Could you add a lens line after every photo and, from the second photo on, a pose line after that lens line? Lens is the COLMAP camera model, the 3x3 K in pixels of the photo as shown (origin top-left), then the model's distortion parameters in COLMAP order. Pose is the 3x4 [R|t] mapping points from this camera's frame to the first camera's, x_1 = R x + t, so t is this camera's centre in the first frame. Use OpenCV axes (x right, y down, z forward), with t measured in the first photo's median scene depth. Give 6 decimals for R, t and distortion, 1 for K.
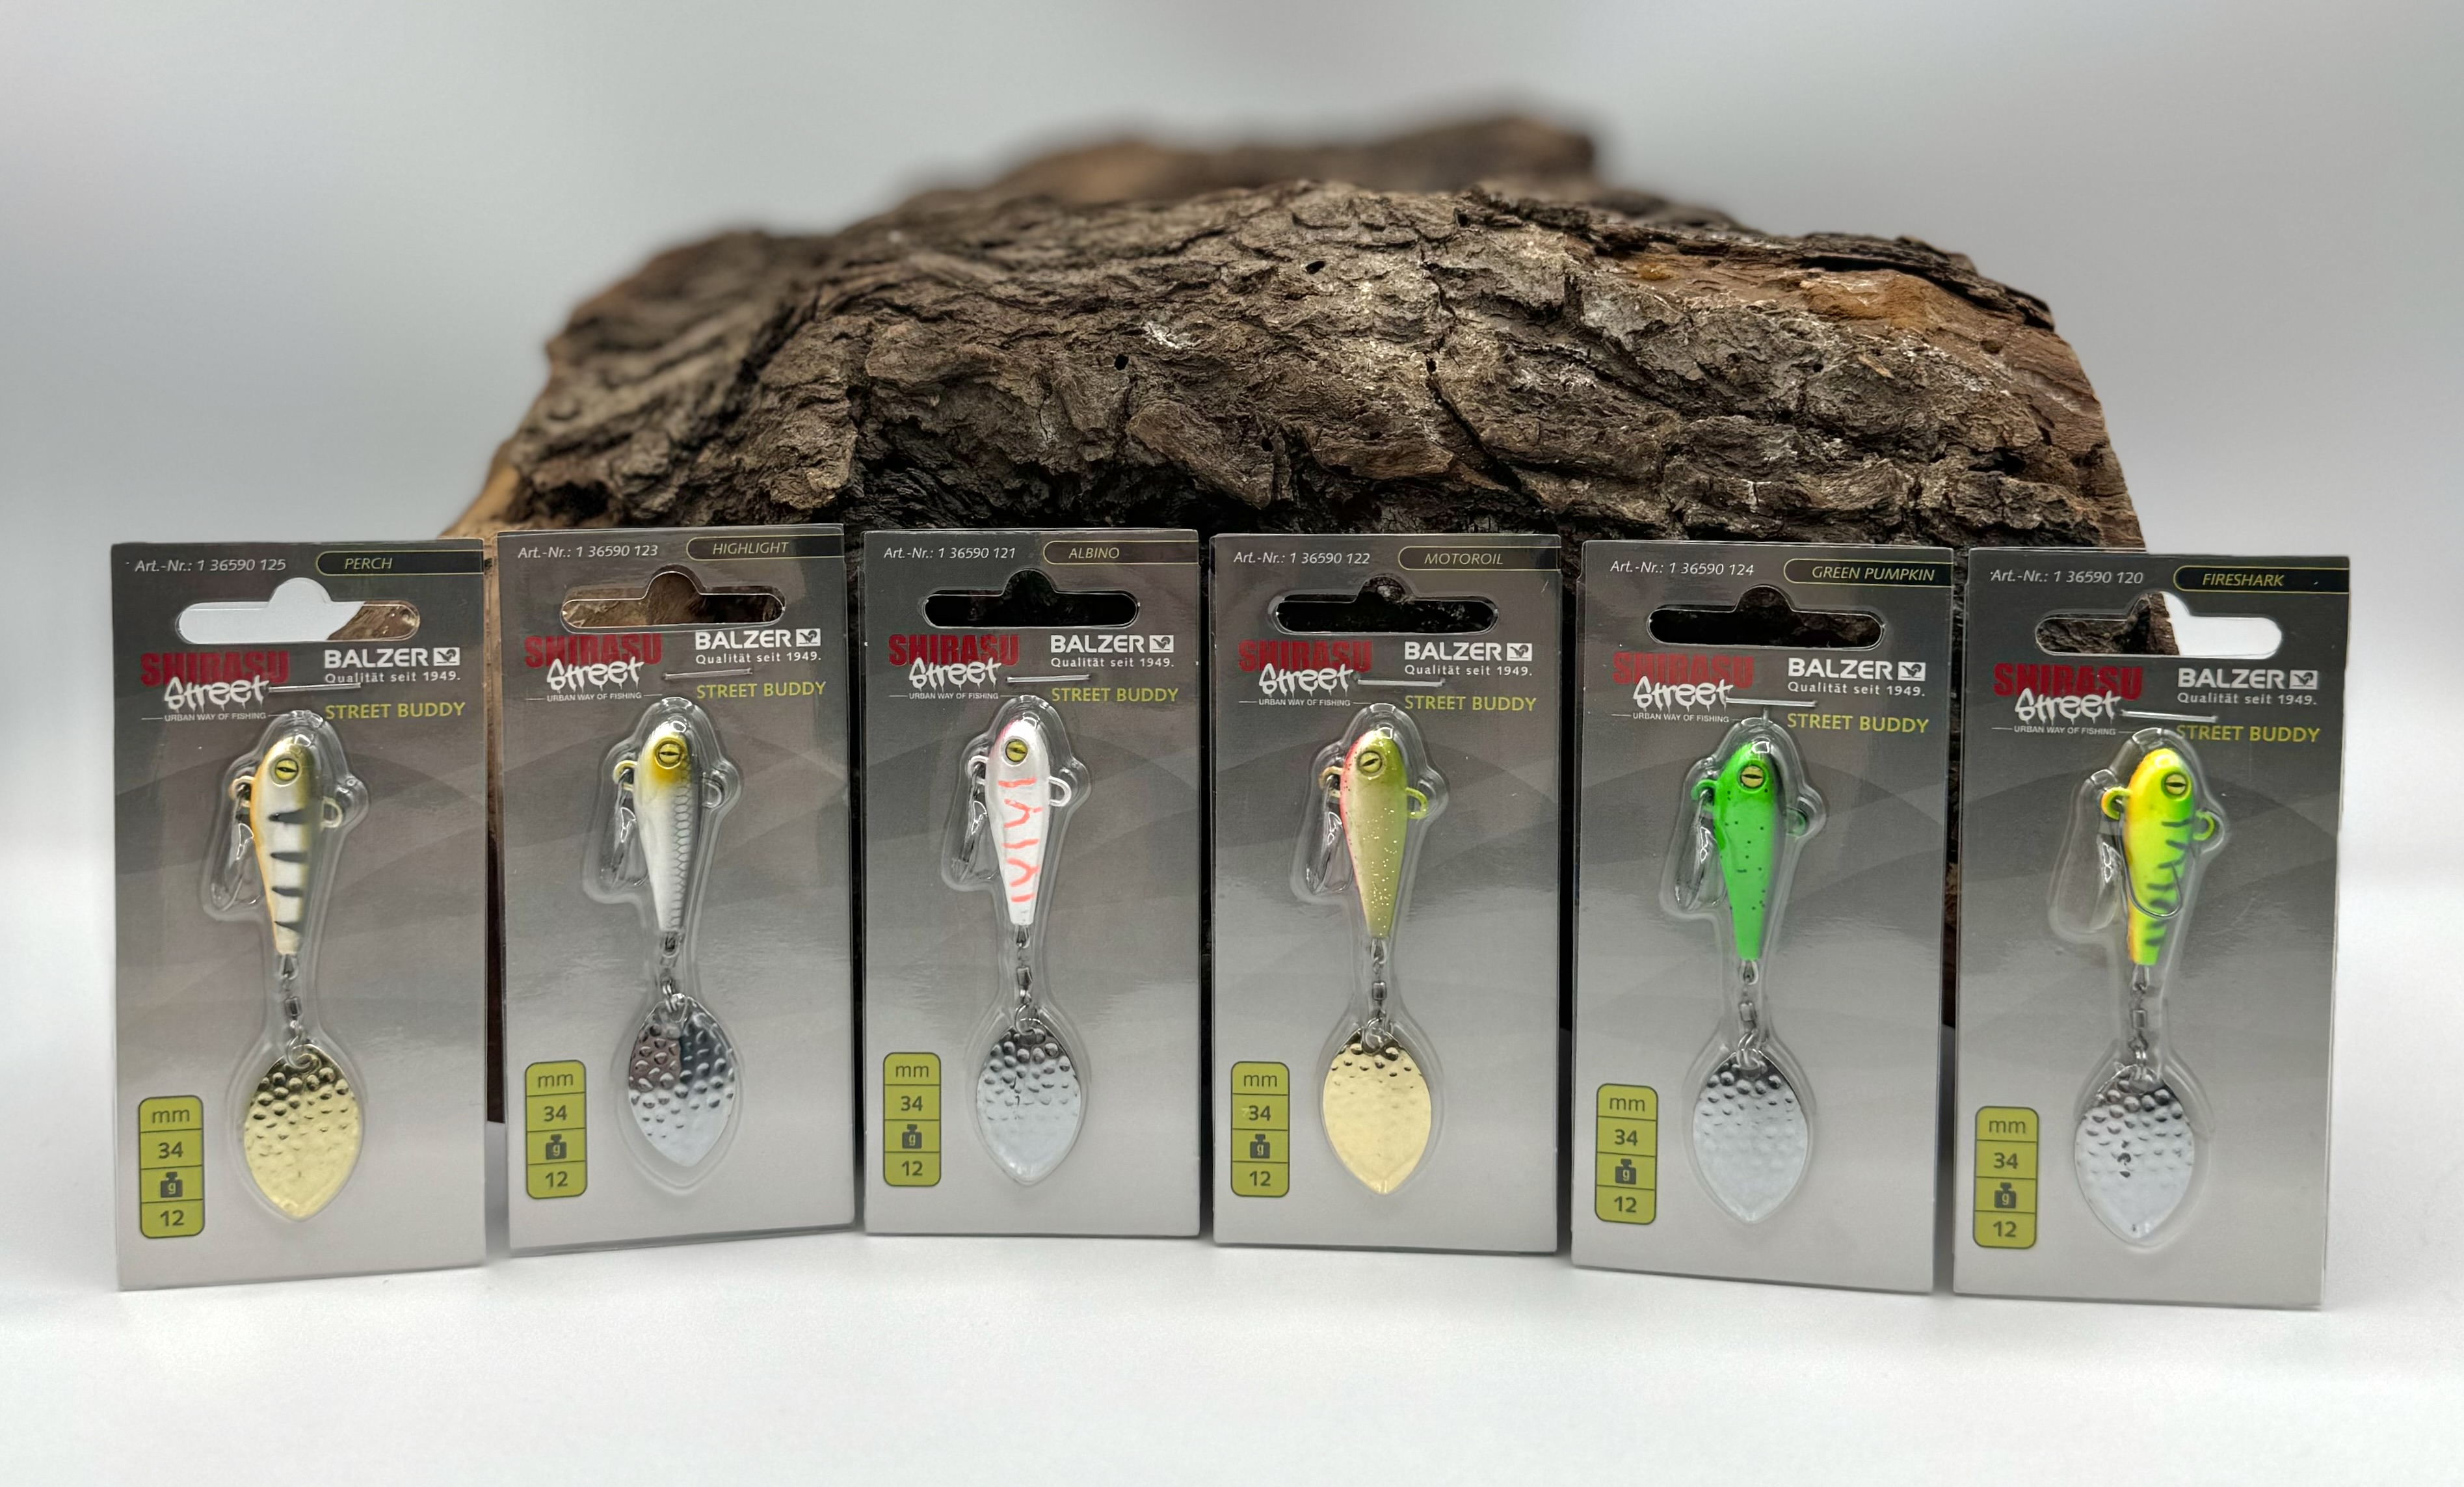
lens RADIAL K [[2616.2, 0, 1165.7], [0, 2616.2, 543.8], [0, 0, 1]] dist [0.143652, -0.225639]
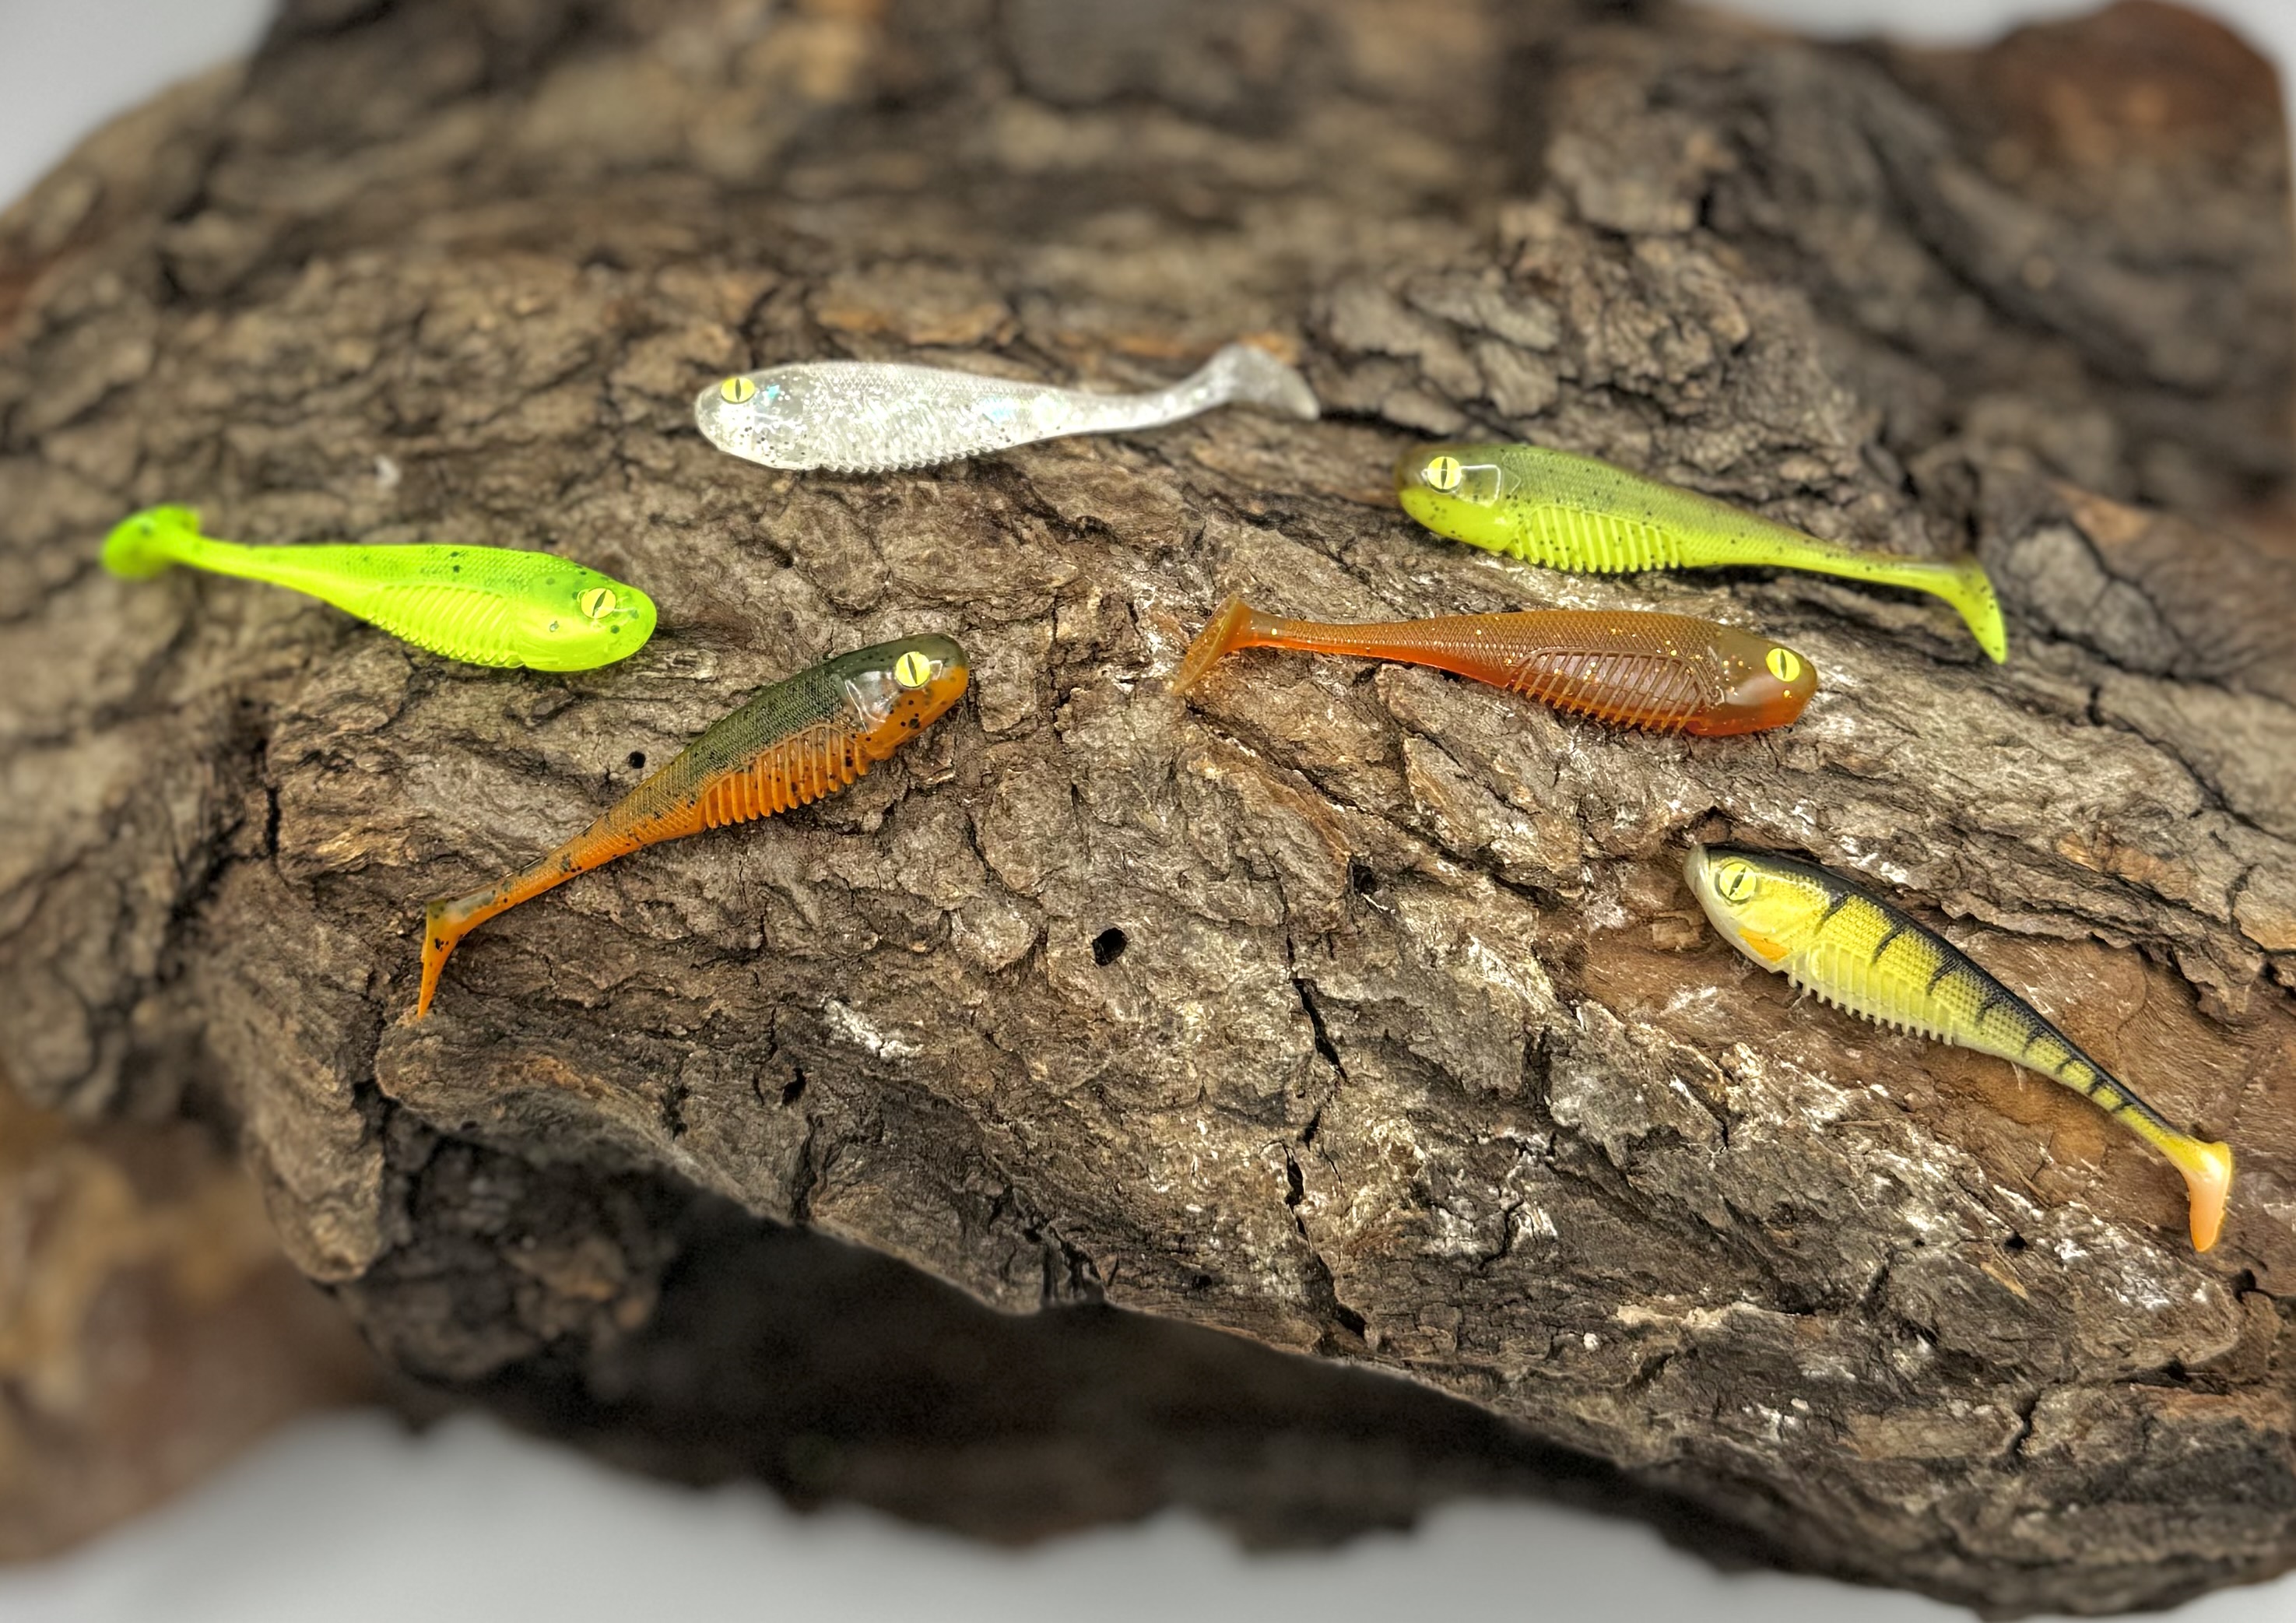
lens RADIAL K [[3155.7, 0, 1059.6], [0, 3155.7, 484.1], [0, 0, 1]] dist [0.177475, -0.517137]
pose [[0.999560, -0.029141, -0.005620, 0.053718], [0.023197, 0.649012, 0.760425, -0.727556], [-0.018512, -0.760220, 0.649402, 0.625168]]
